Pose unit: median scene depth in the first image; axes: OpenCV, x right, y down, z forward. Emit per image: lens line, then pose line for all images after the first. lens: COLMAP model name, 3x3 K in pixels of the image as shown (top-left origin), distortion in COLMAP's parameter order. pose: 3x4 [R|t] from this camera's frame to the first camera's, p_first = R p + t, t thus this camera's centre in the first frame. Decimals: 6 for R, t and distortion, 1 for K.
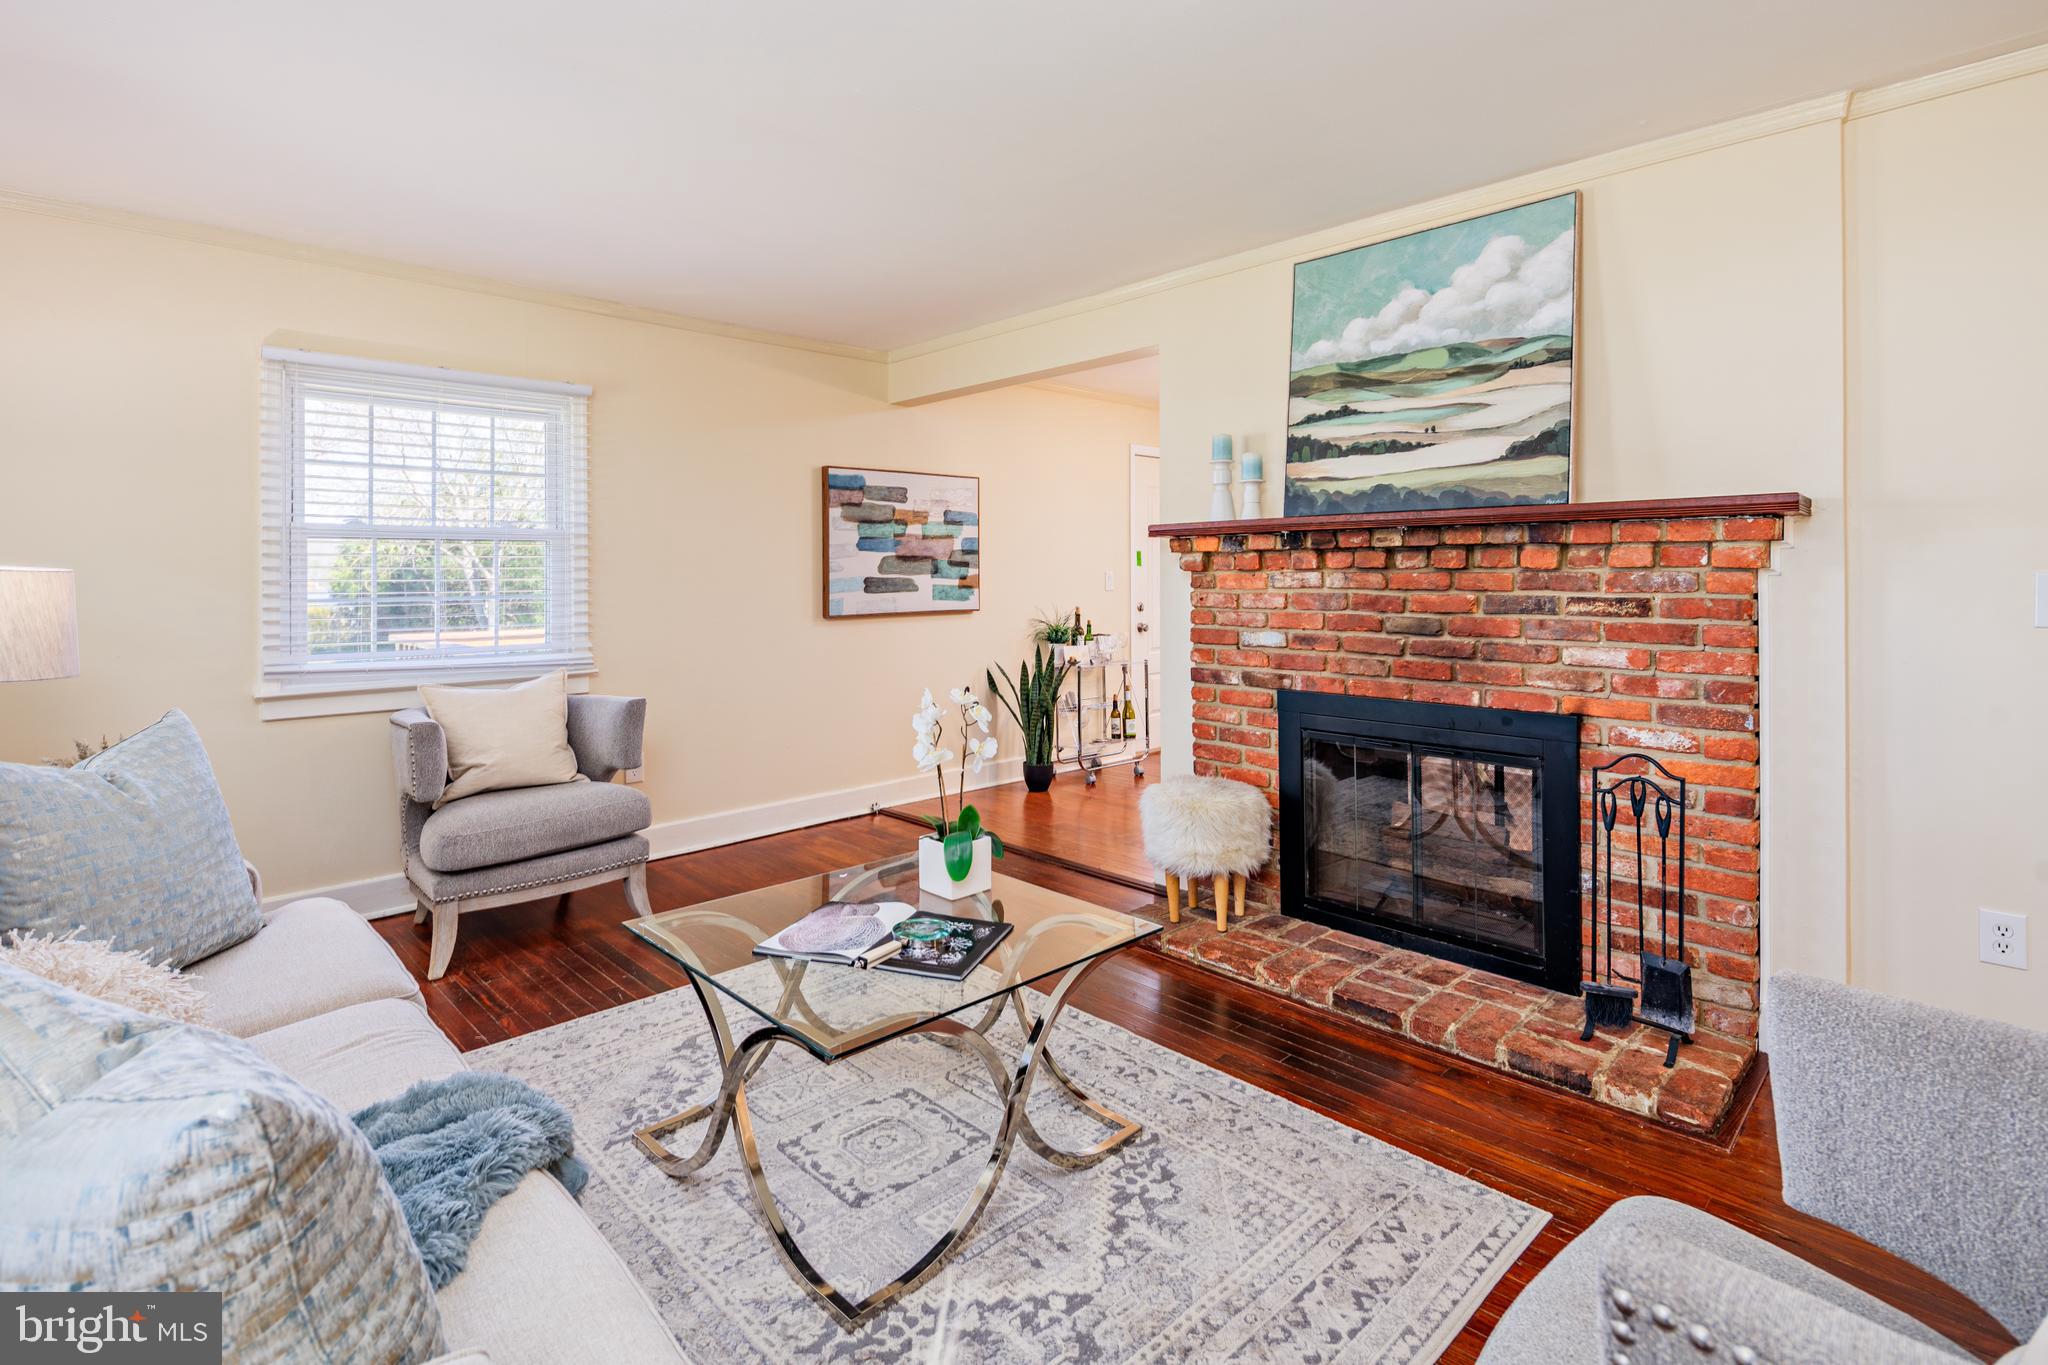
lens RADIAL K [[998.0, 0, 956.0], [0, 998.0, 558.2], [0, 0, 1]] dist [0.009244, -0.006330]
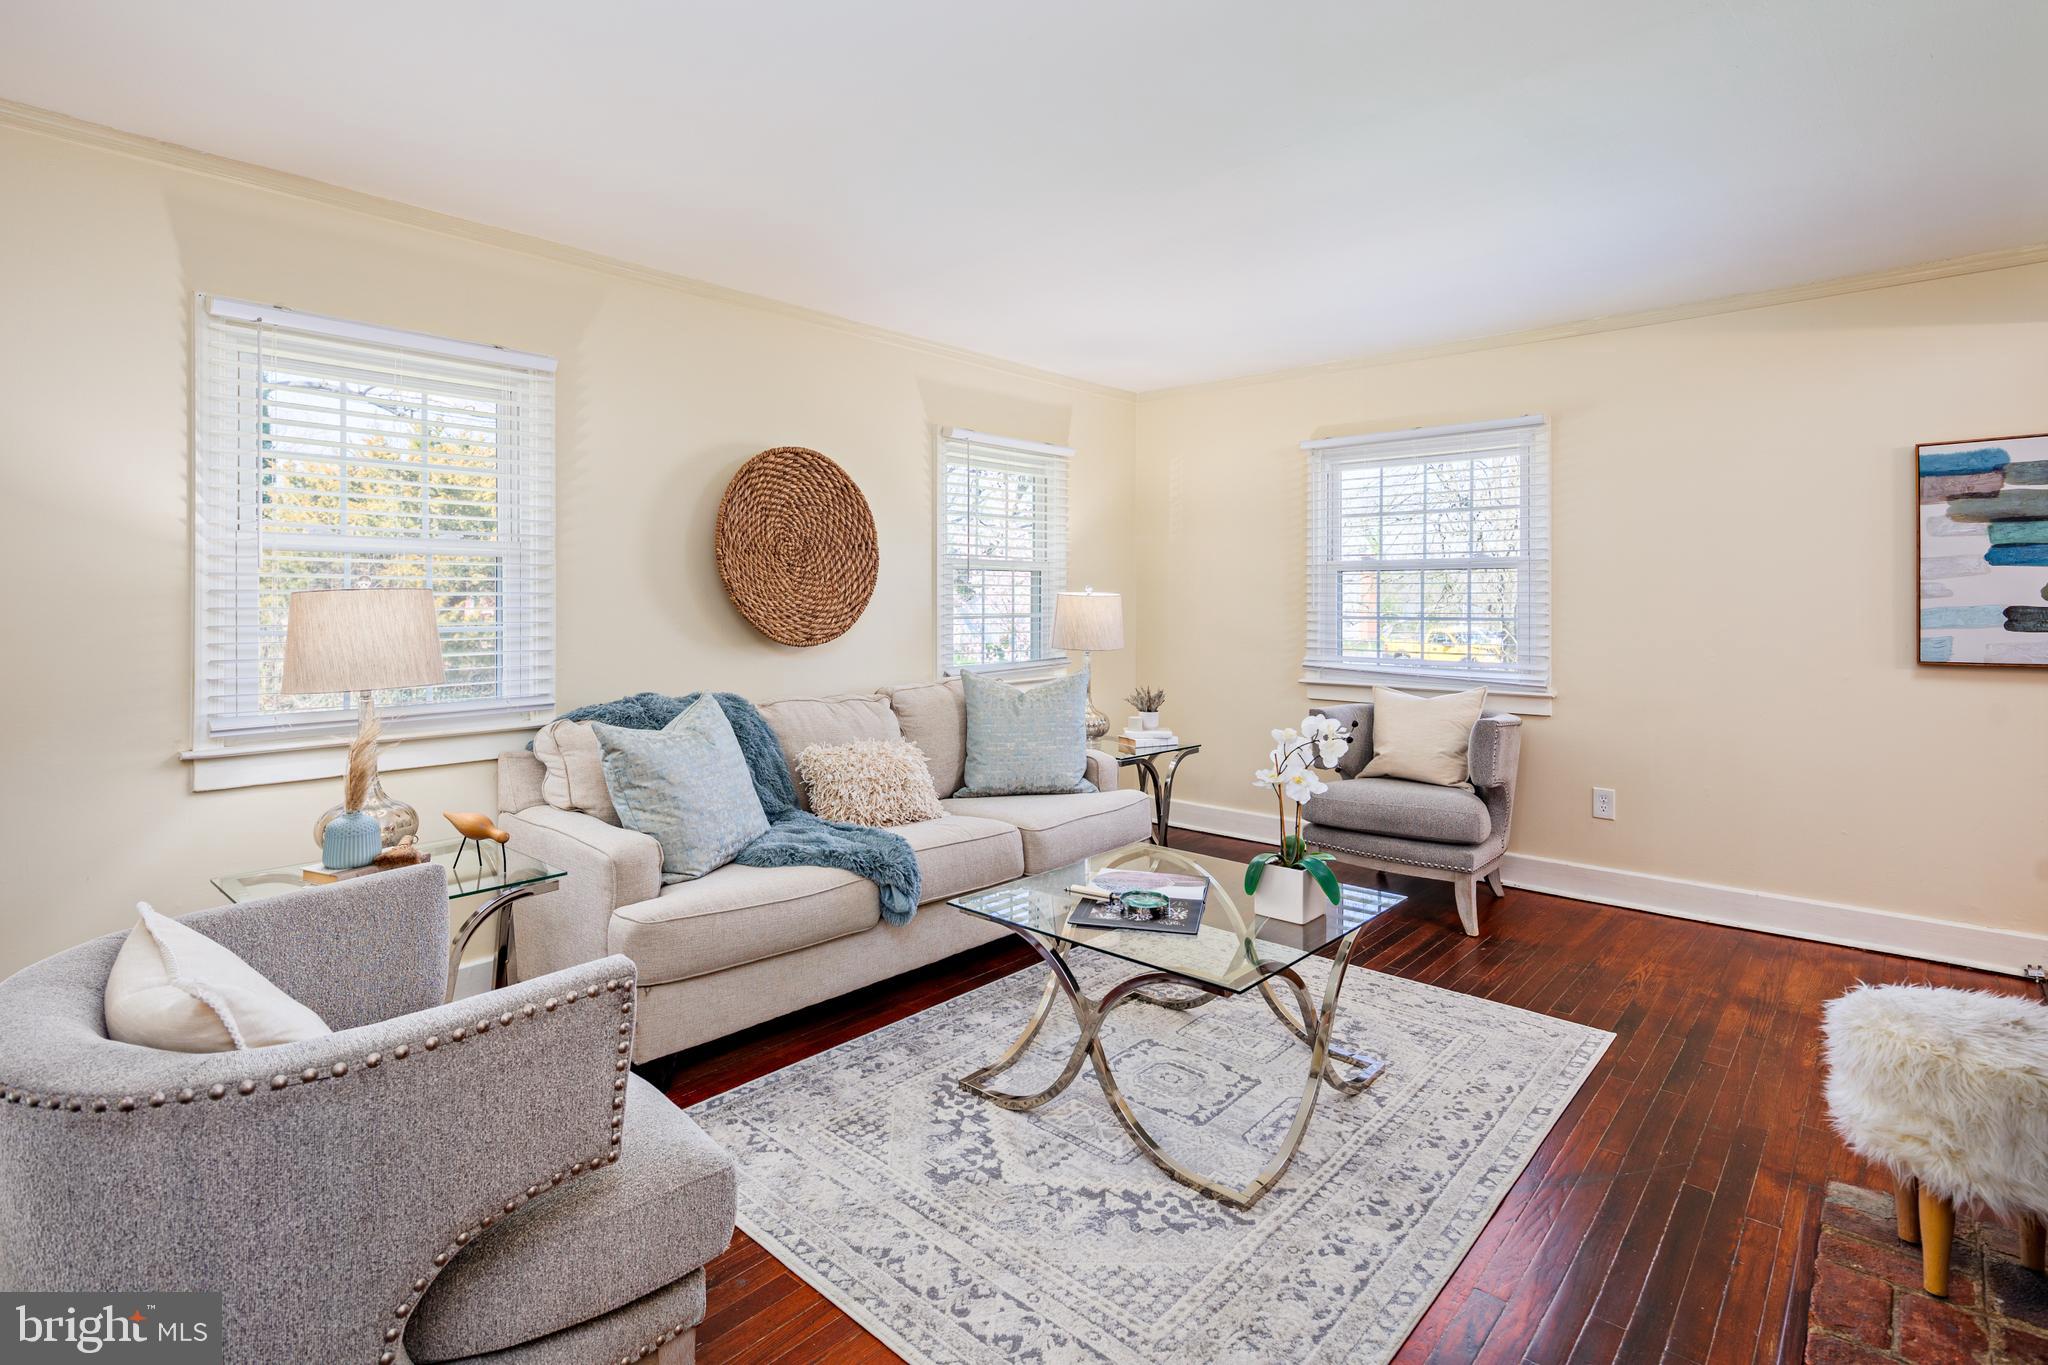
lens RADIAL K [[998.0, 0, 1070.9], [0, 998.0, 590.1], [0, 0, 1]] dist [0.009244, -0.006330]
pose [[0.118001, -0.005046, -0.993001, 0.676171], [0.012055, 0.999921, -0.003649, 0.005296], [0.992940, -0.011540, 0.118052, 0.463906]]
